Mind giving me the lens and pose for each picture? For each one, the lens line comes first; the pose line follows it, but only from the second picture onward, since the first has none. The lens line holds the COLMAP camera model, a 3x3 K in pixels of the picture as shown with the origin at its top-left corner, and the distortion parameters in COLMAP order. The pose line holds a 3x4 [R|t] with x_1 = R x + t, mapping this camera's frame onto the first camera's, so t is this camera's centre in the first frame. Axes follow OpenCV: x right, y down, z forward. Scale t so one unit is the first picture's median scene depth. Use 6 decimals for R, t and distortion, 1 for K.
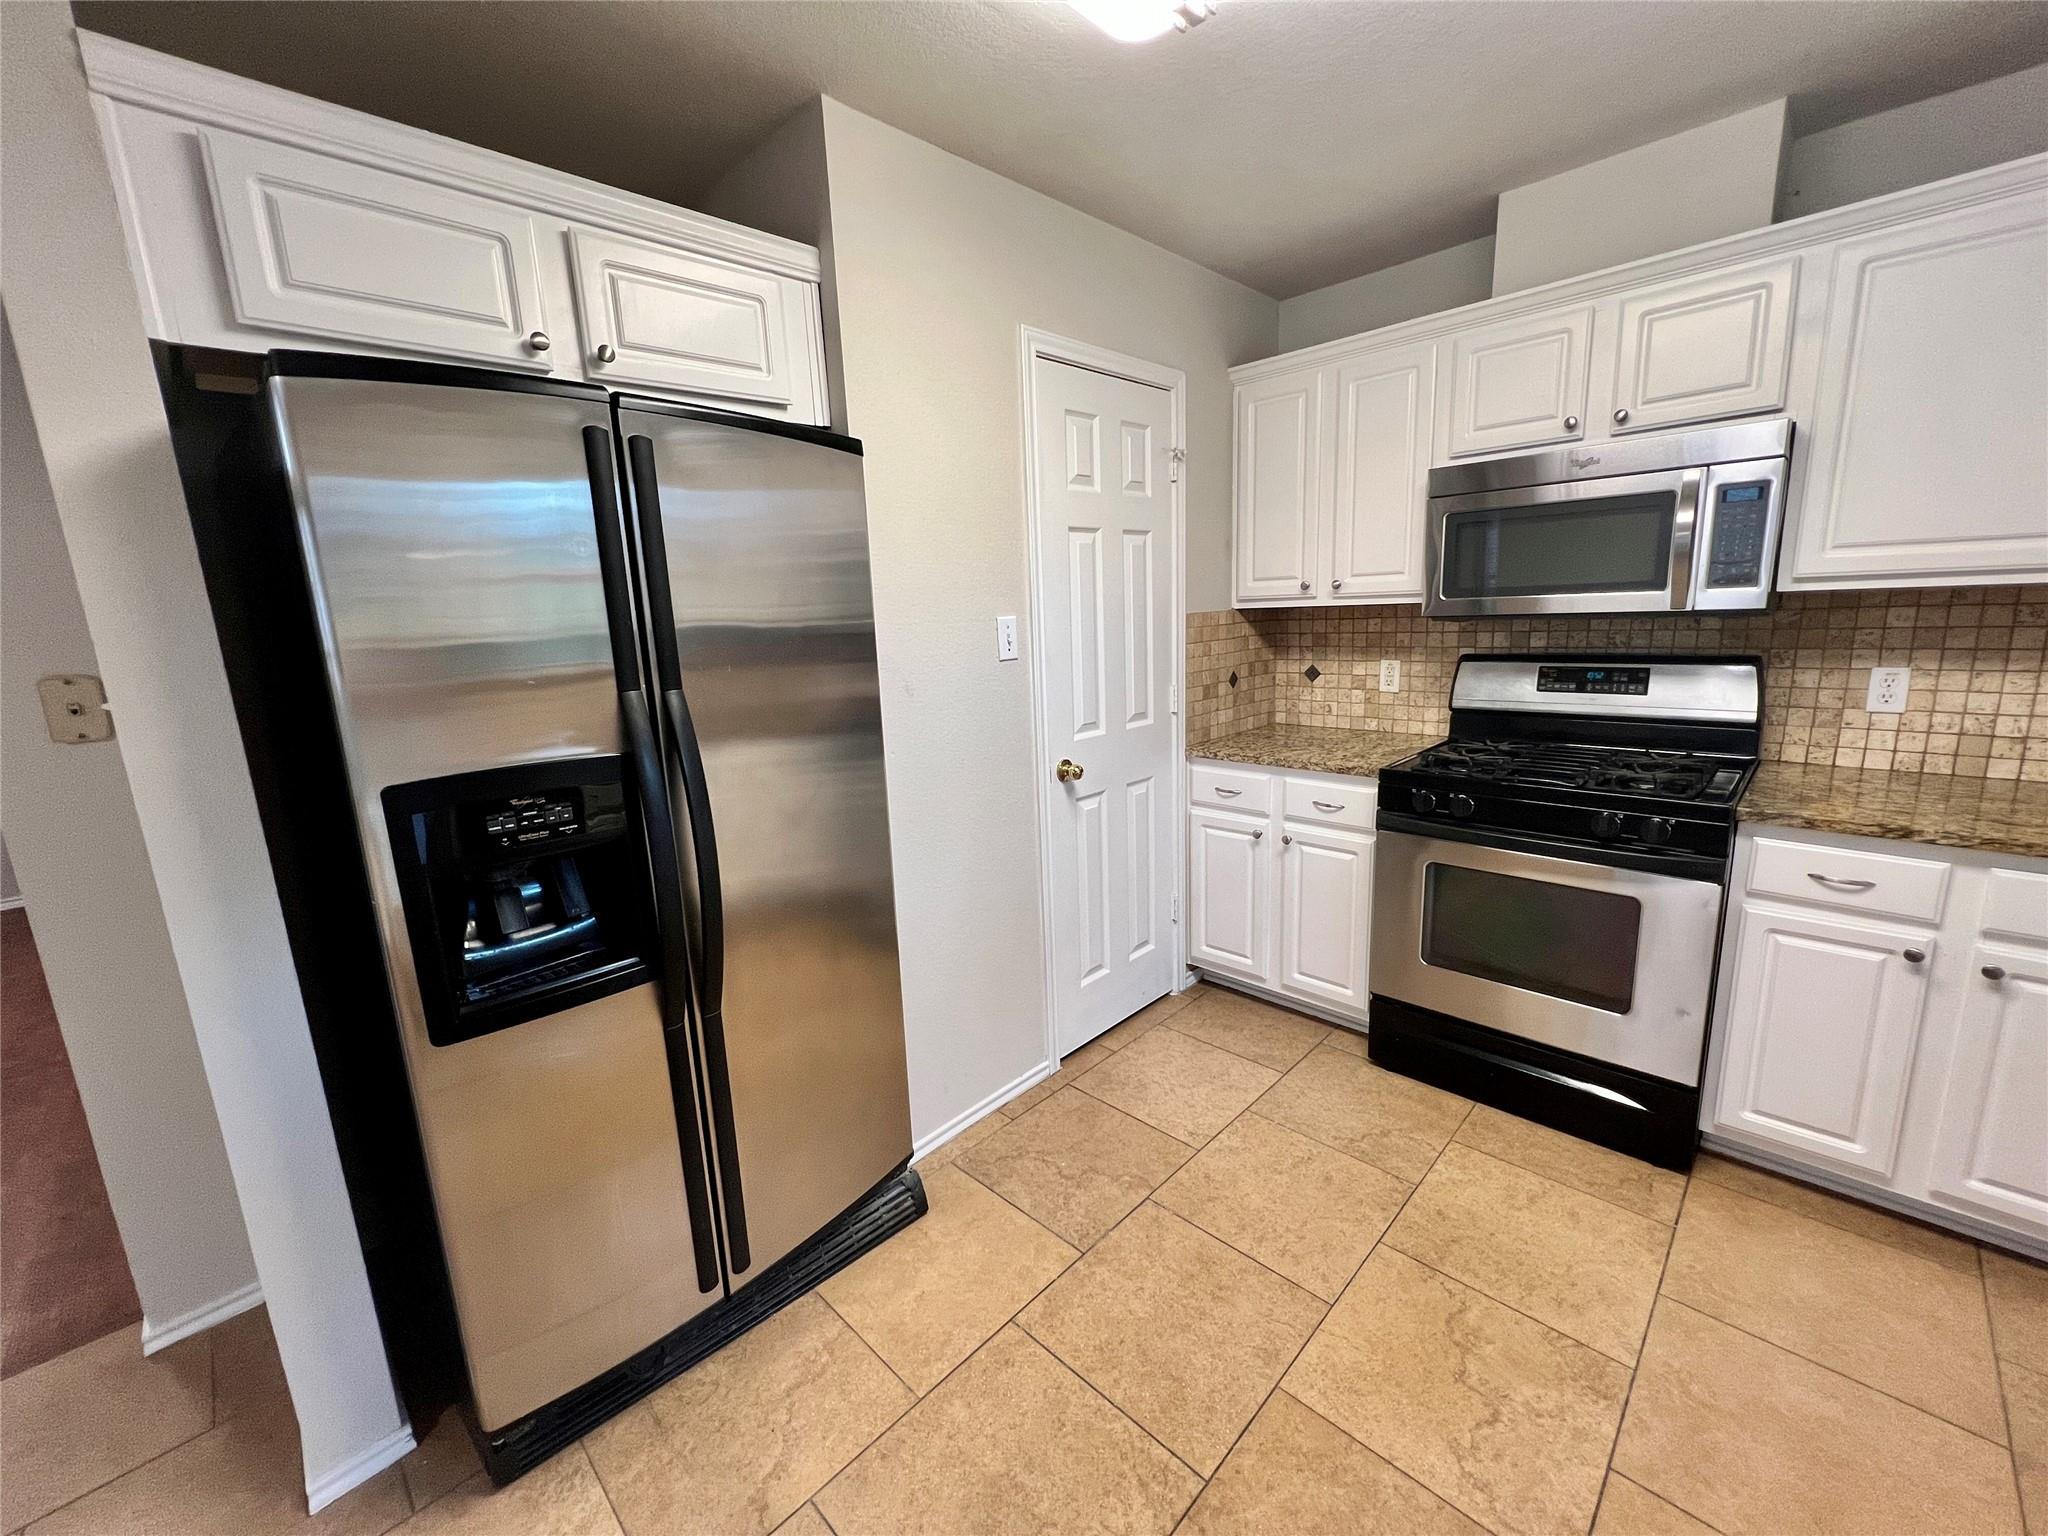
lens RADIAL K [[821.7, 0, 1021.6], [0, 821.7, 765.9], [0, 0, 1]] dist [0.000753, -0.000219]
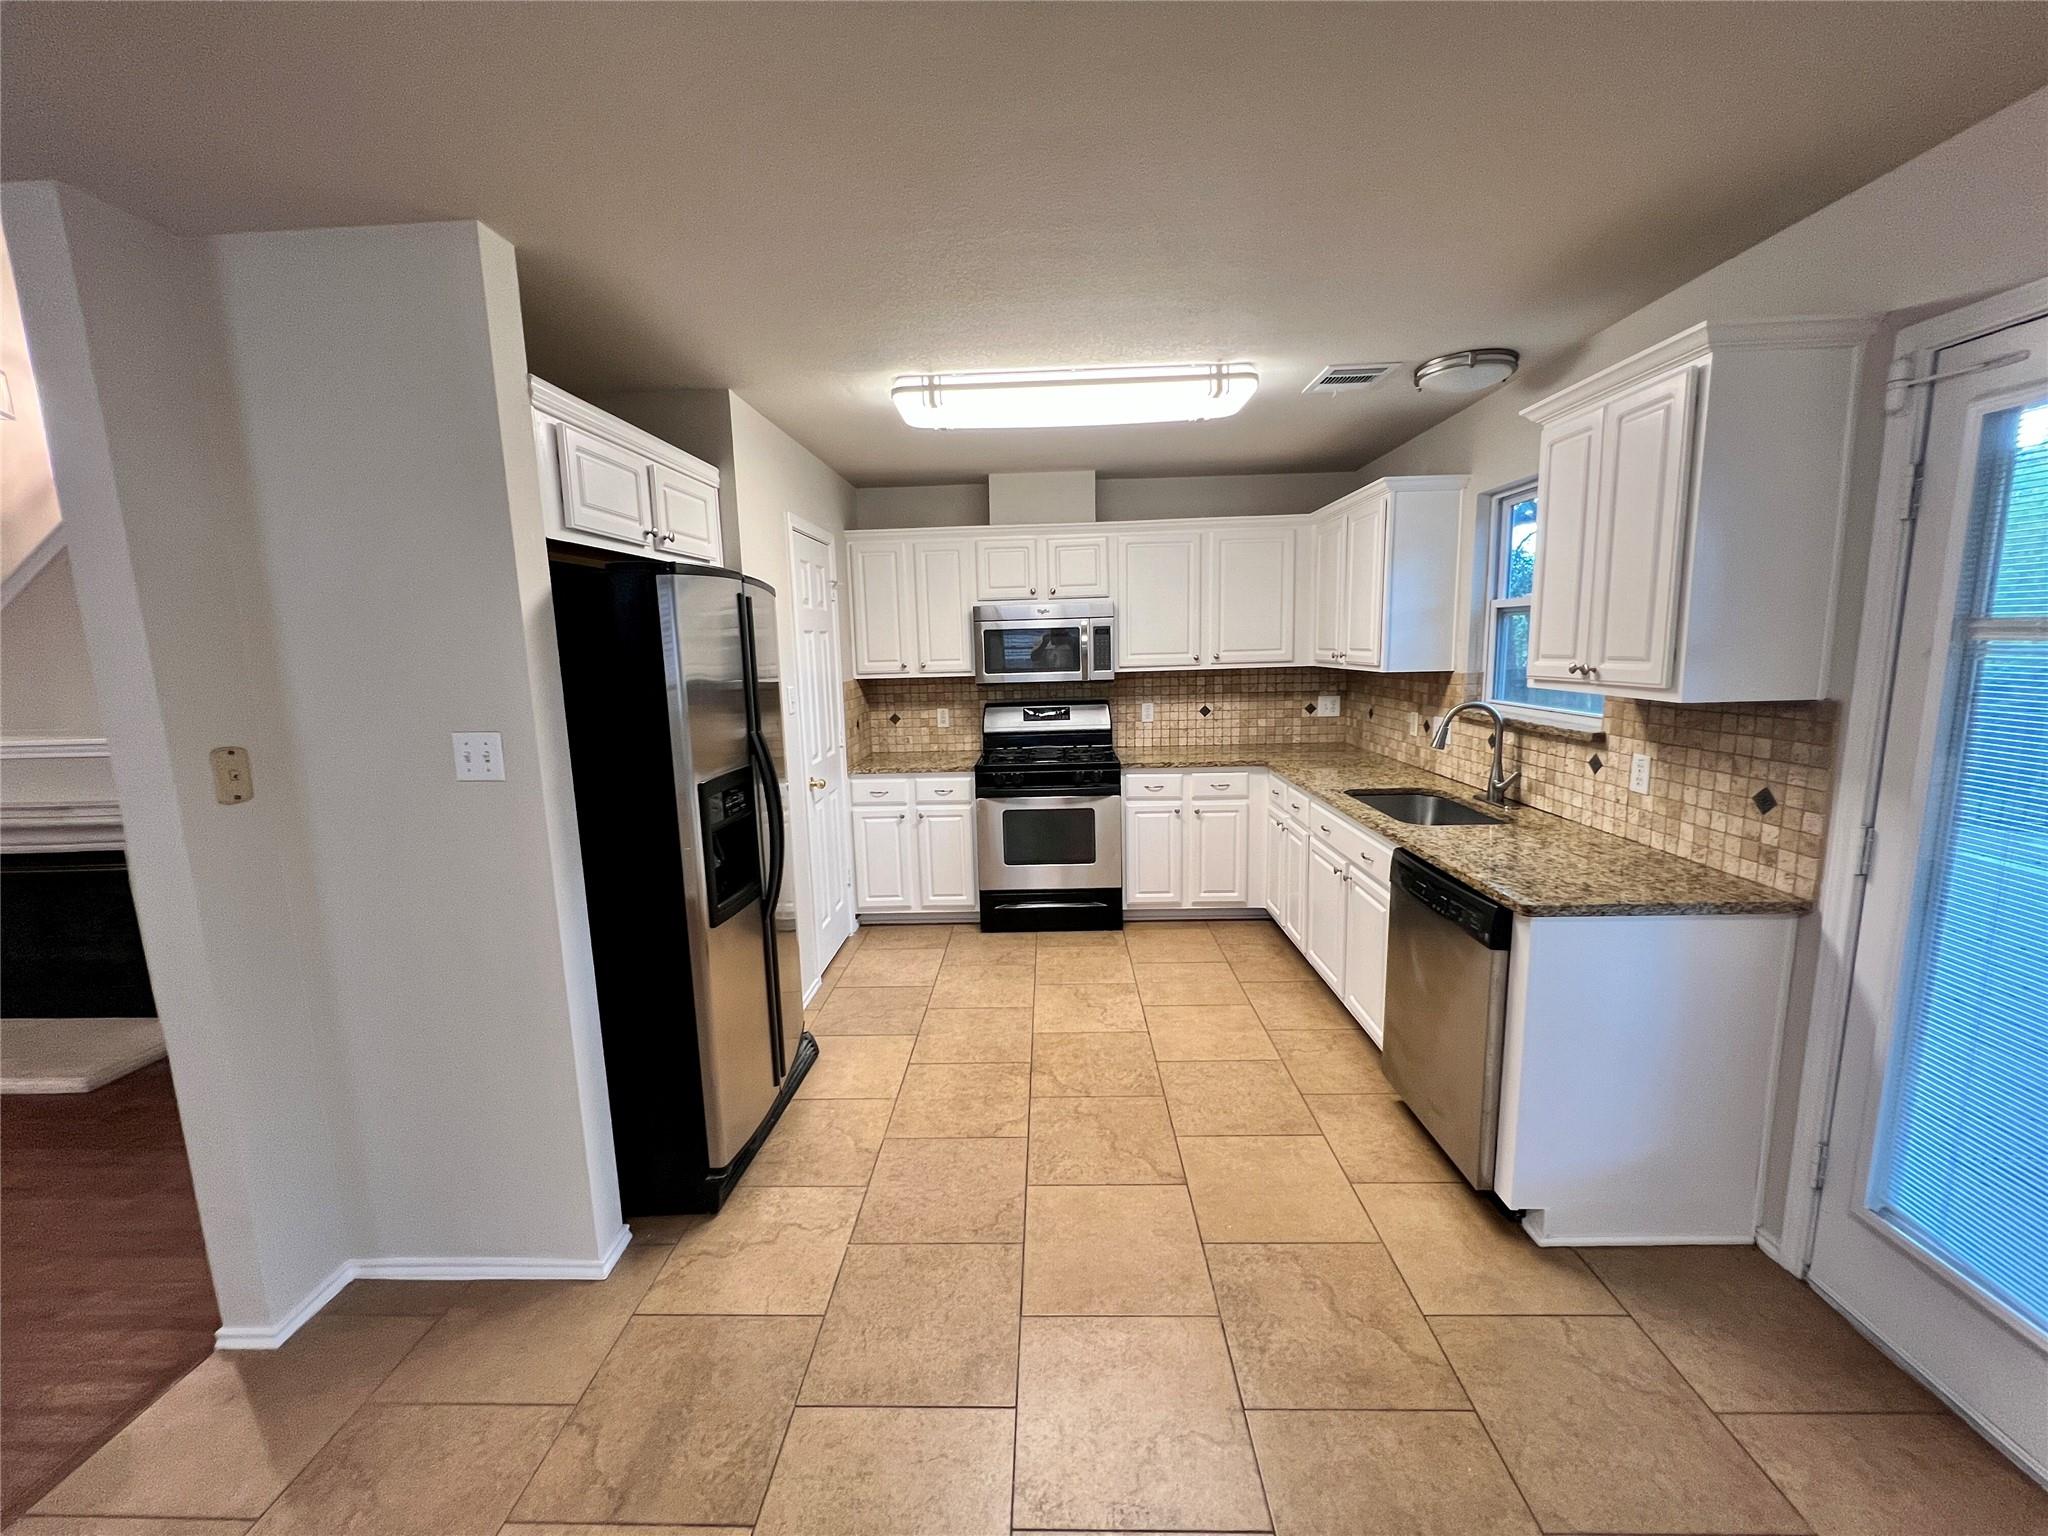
lens RADIAL K [[821.7, 0, 1021.6], [0, 821.7, 765.9], [0, 0, 1]] dist [0.000753, -0.000219]
pose [[0.731110, -0.078441, 0.677735, -0.796761], [0.128074, 0.991488, -0.023407, 0.066232], [-0.670130, 0.103913, 0.734934, -0.464267]]
